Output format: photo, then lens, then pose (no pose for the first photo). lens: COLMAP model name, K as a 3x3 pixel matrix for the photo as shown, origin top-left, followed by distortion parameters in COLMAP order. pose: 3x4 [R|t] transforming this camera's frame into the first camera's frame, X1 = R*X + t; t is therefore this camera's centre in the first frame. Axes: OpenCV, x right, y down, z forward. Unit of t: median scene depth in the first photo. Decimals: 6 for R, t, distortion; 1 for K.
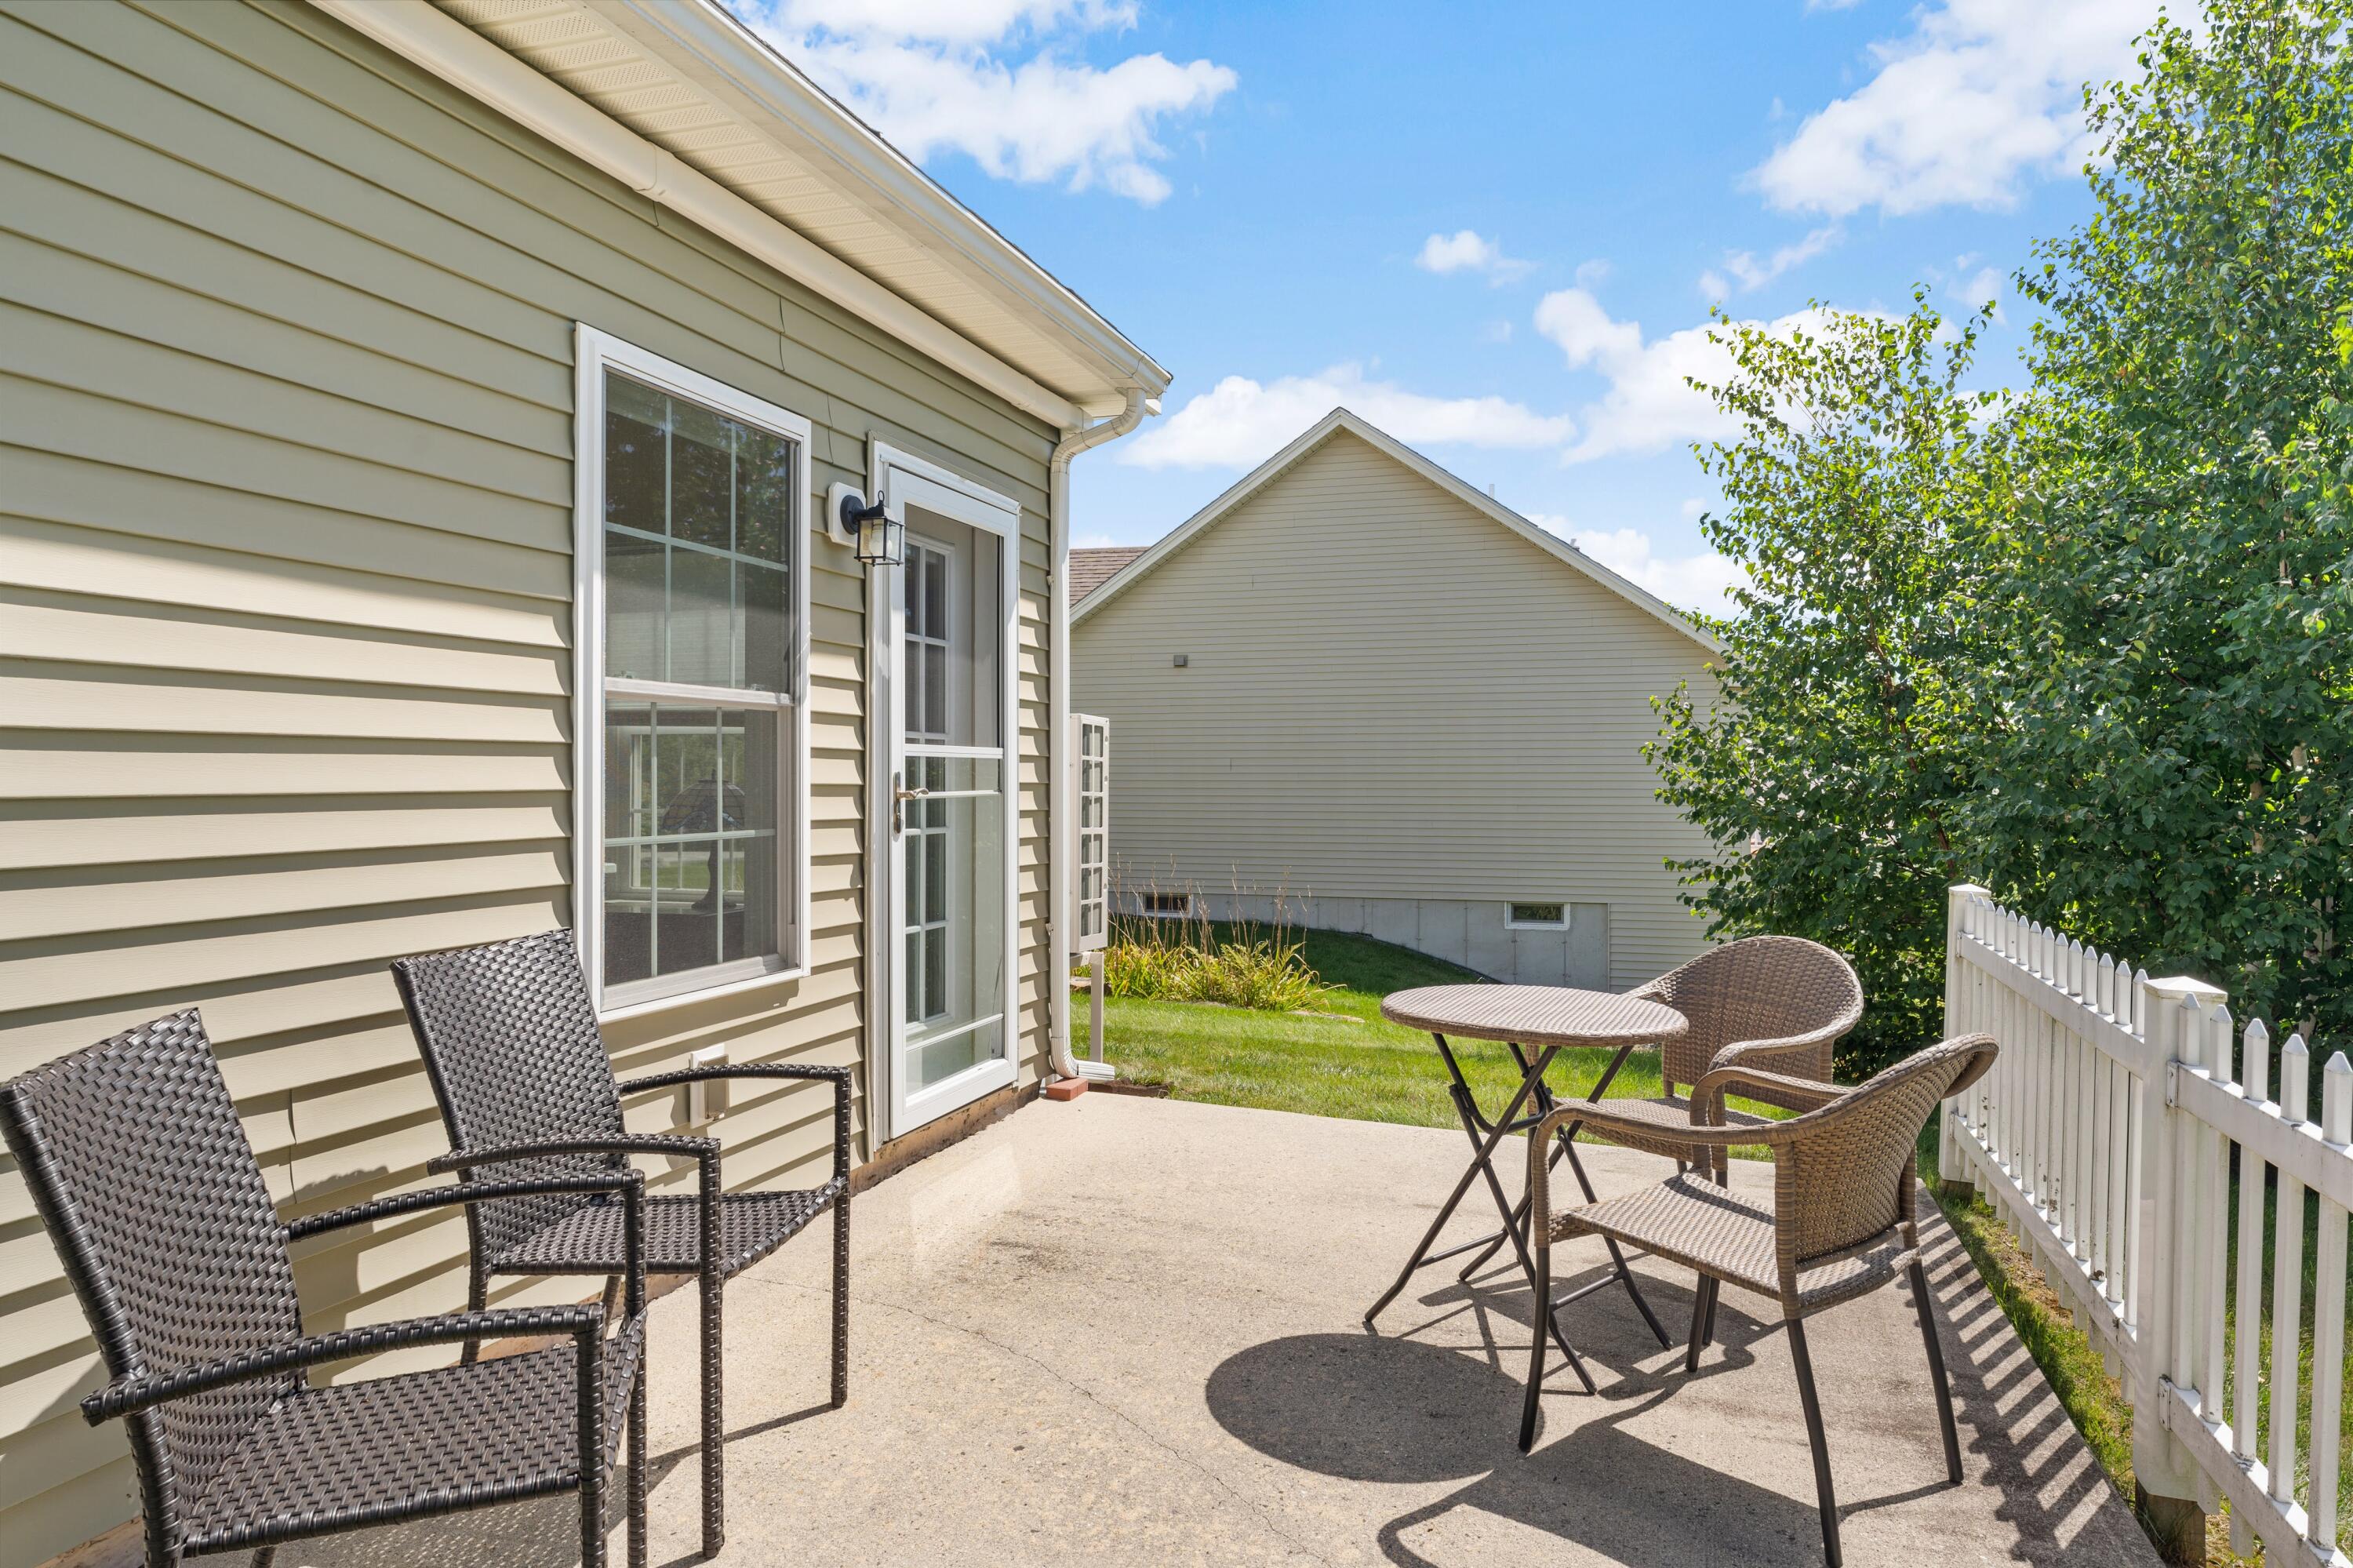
lens RADIAL K [[1489.7, 0, 1179.2], [0, 1489.7, 781.1], [0, 0, 1]] dist [0.008599, -0.000402]
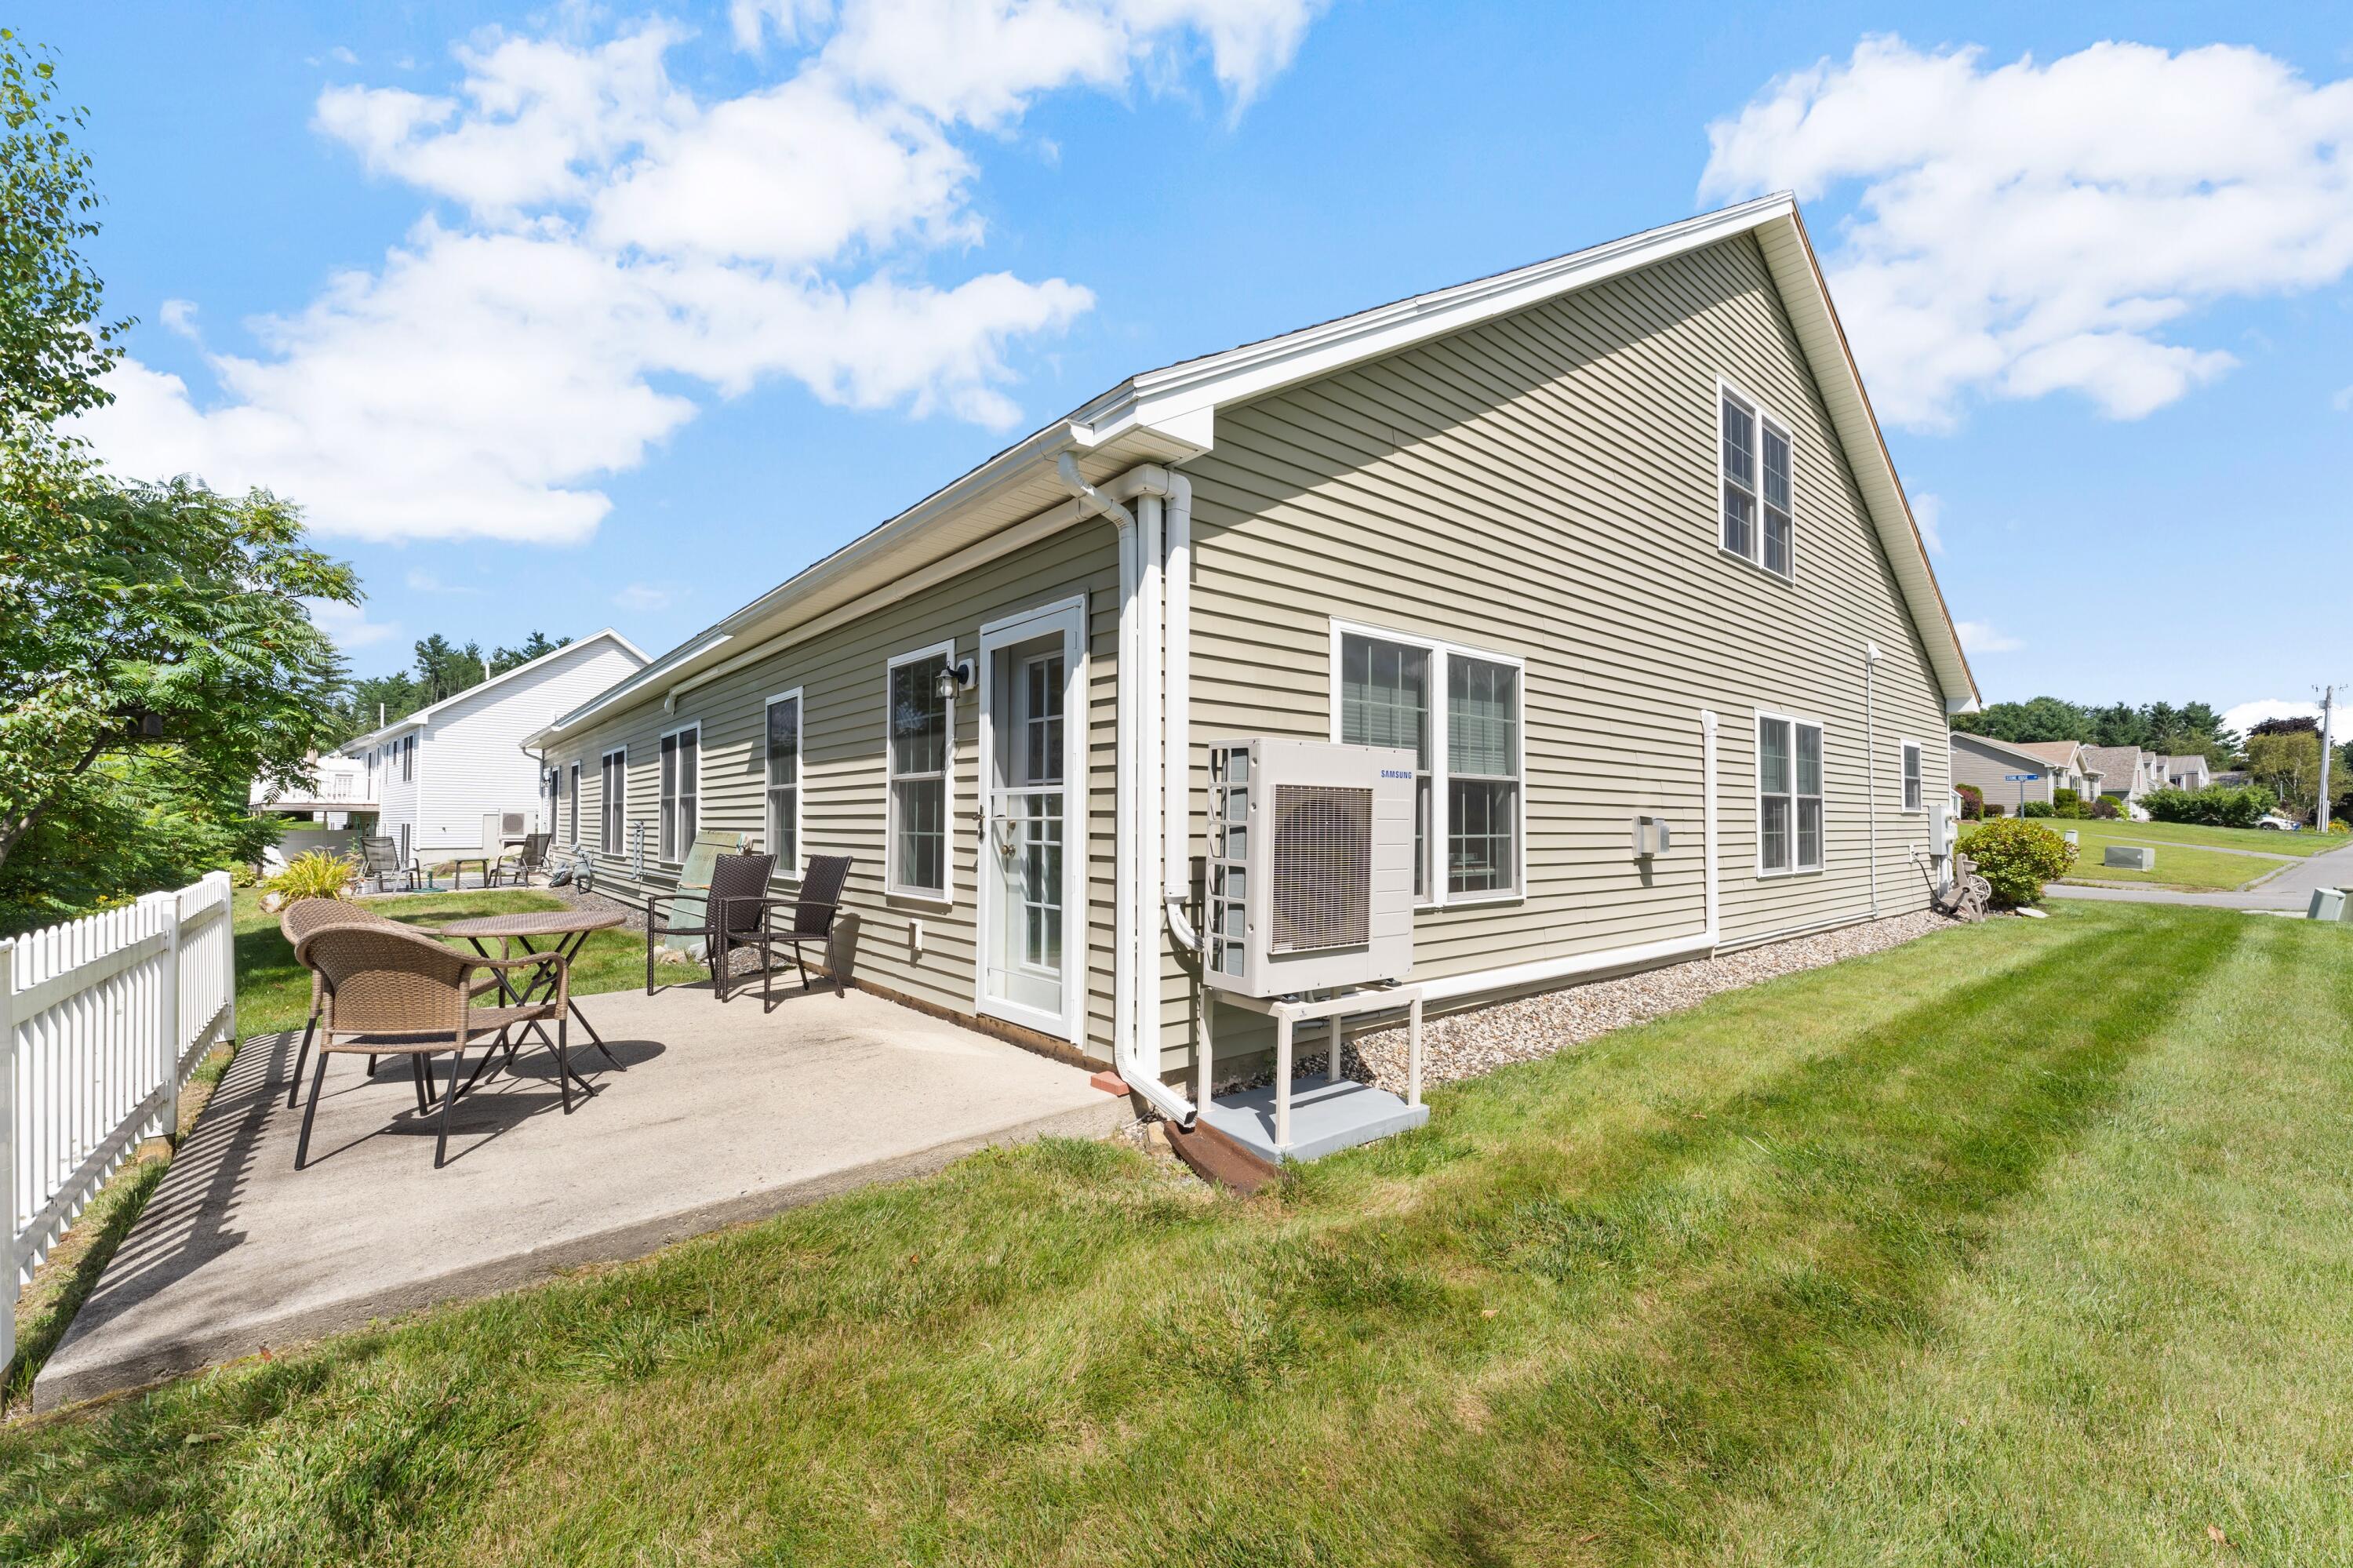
lens RADIAL K [[949.8, 0, 1187.4], [0, 949.8, 772.5], [0, 0, 1]] dist [-0.000730, -0.000049]
pose [[-0.527775, -0.048286, -0.848011, 0.709963], [-0.008578, 0.998635, -0.051524, 0.013561], [0.849341, -0.019919, -0.527469, 1.984404]]
